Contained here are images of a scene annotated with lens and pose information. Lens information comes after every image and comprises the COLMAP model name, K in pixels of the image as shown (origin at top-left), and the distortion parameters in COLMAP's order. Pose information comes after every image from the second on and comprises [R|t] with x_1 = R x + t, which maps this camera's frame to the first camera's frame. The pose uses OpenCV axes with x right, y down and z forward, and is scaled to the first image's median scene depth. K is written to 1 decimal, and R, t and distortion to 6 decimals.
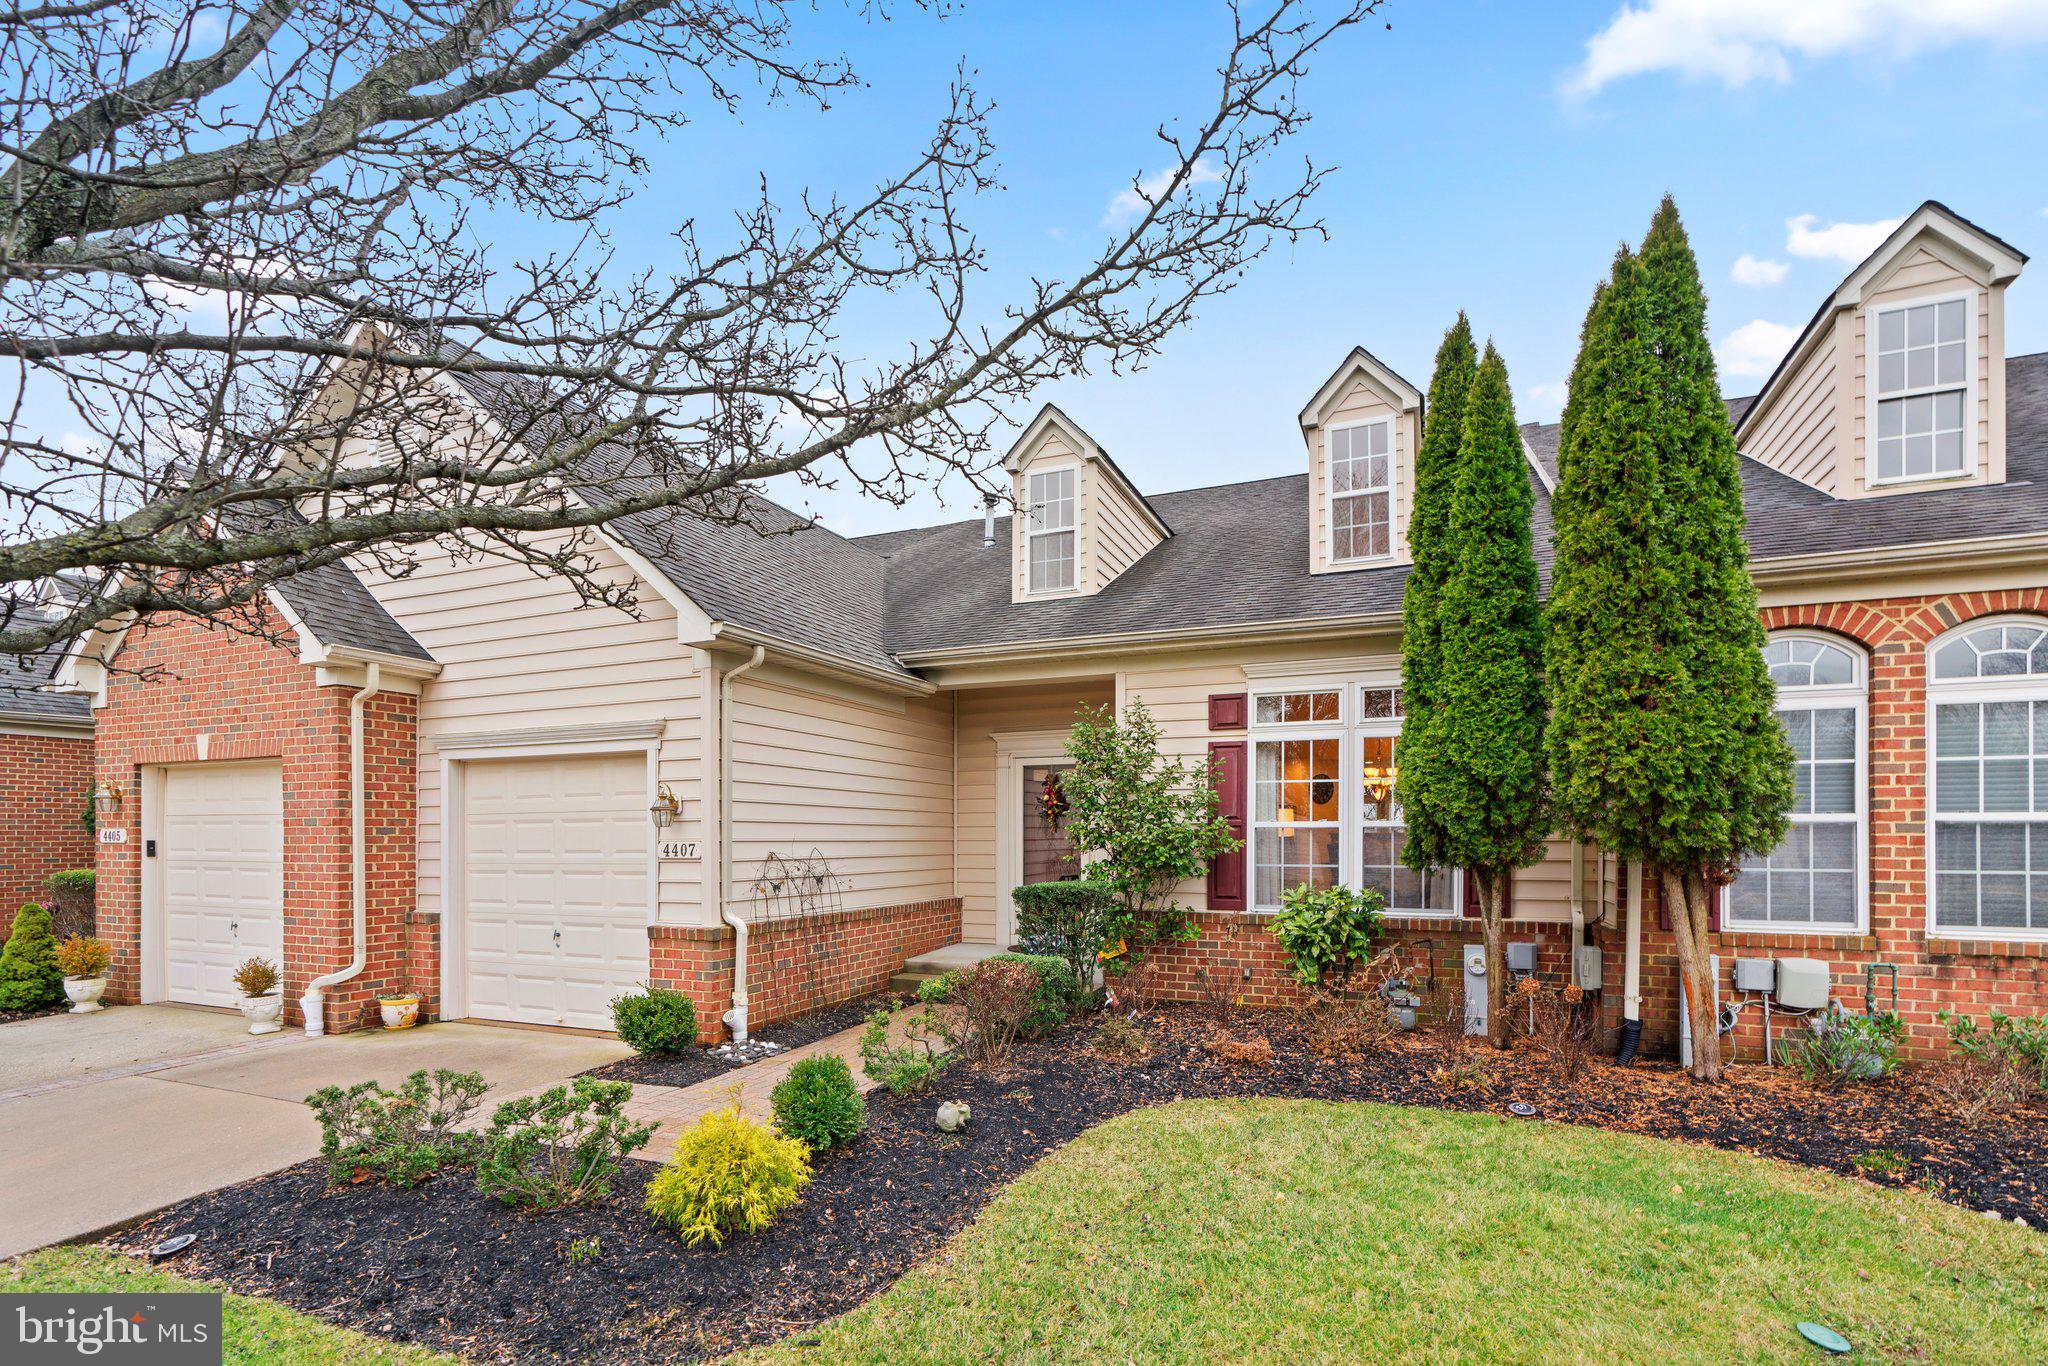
lens RADIAL K [[959.4, 0, 1026.1], [0, 959.4, 750.7], [0, 0, 1]] dist [-0.002436, -0.000294]
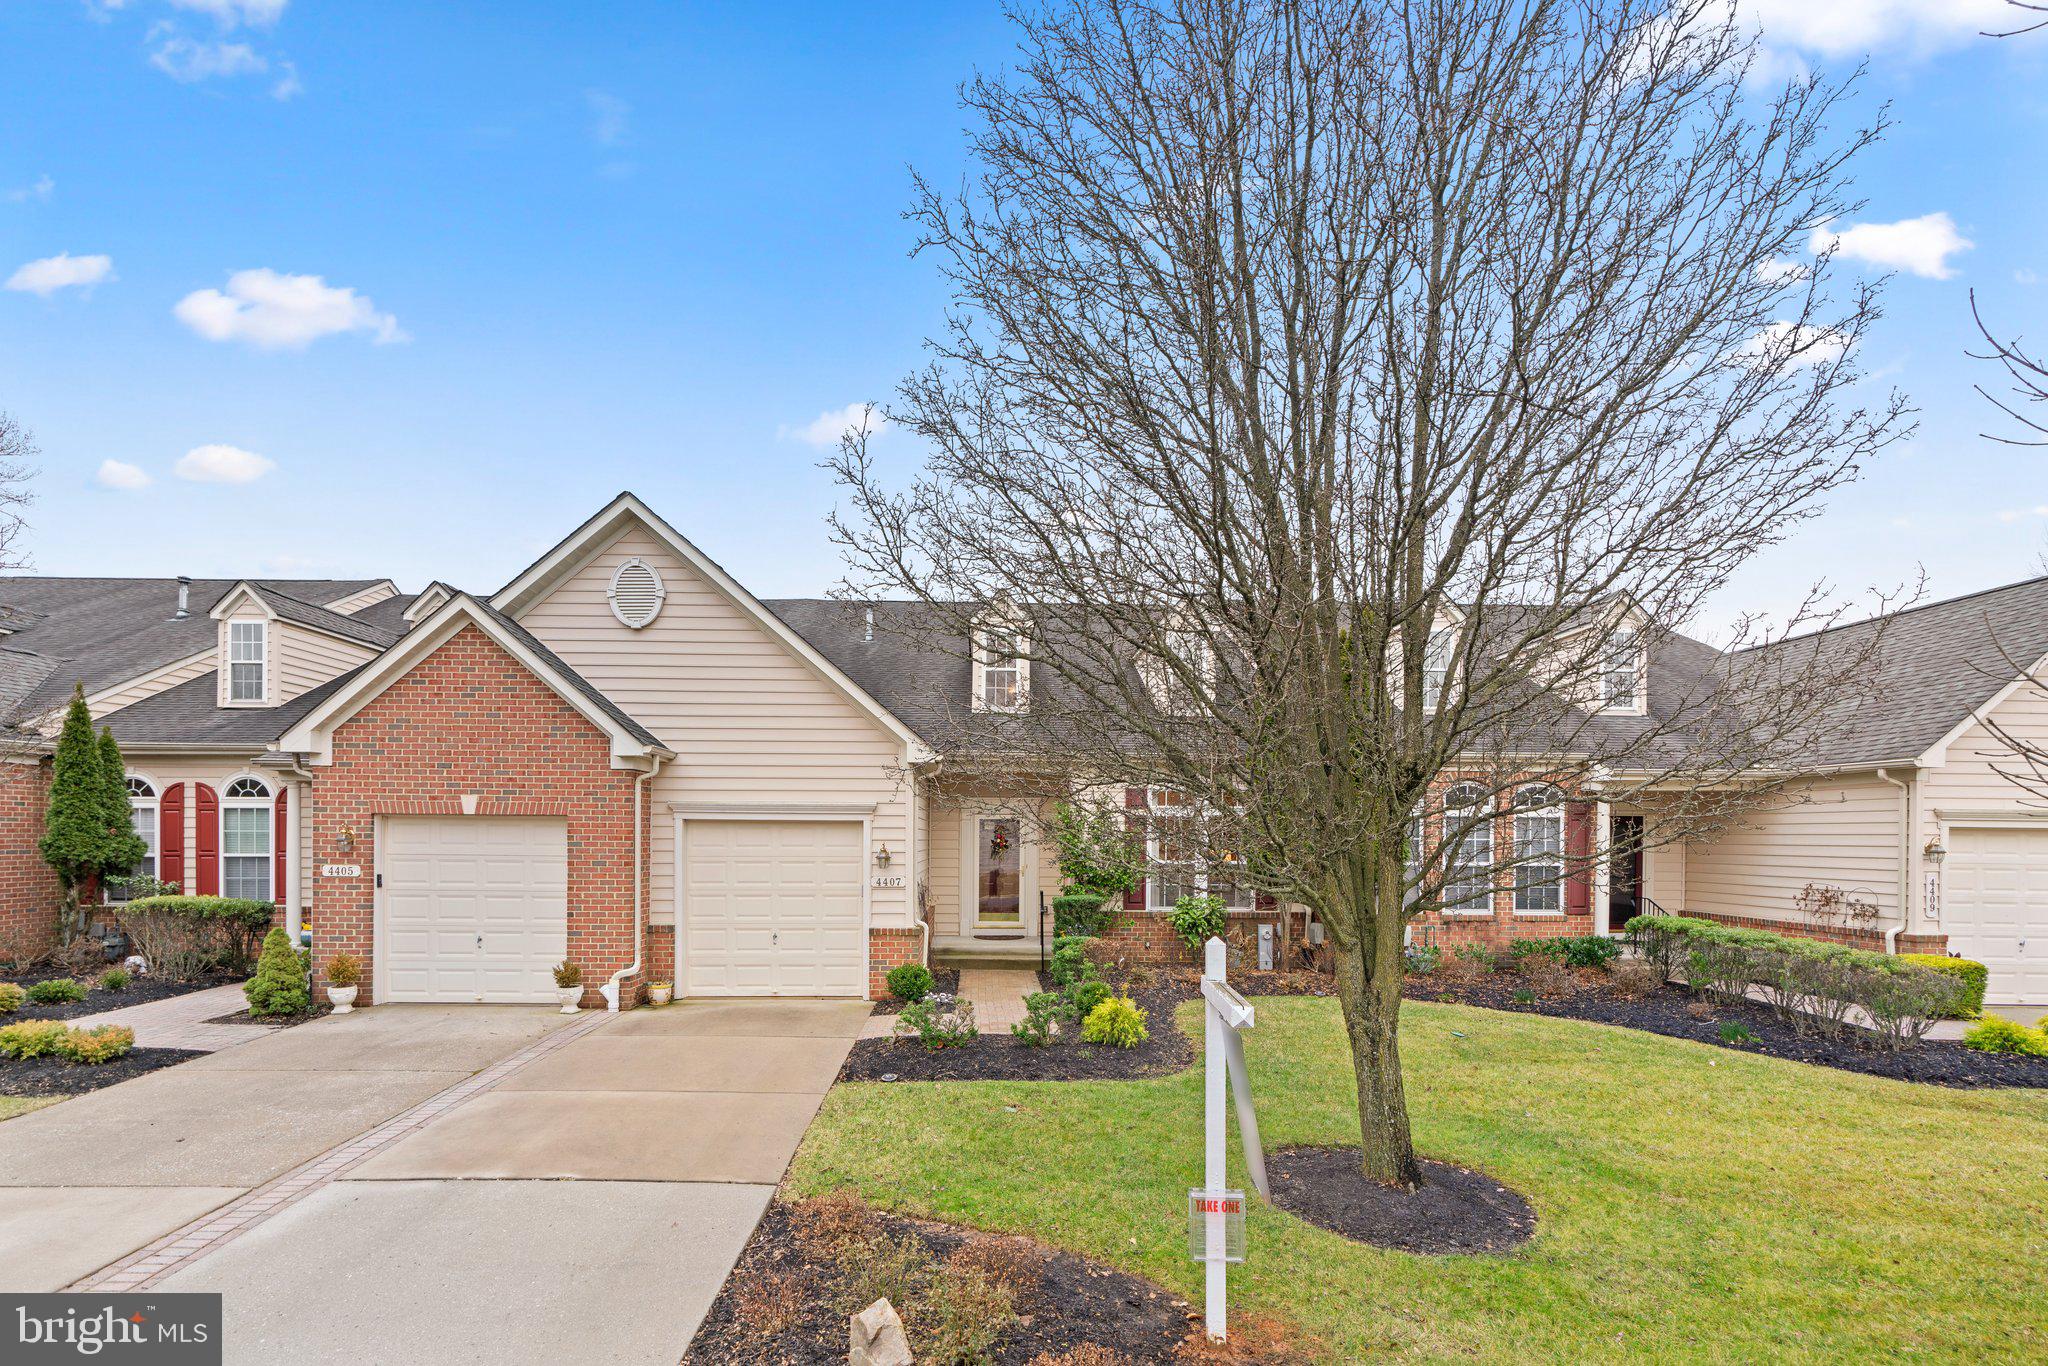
lens RADIAL K [[945.6, 0, 993.4], [0, 945.6, 684.8], [0, 0, 1]] dist [-0.001975, 0.000170]
pose [[0.913442, 0.070791, 0.400765, -0.793281], [-0.045354, 0.996328, -0.072618, -0.116795], [-0.404434, 0.048155, 0.913298, -0.550137]]
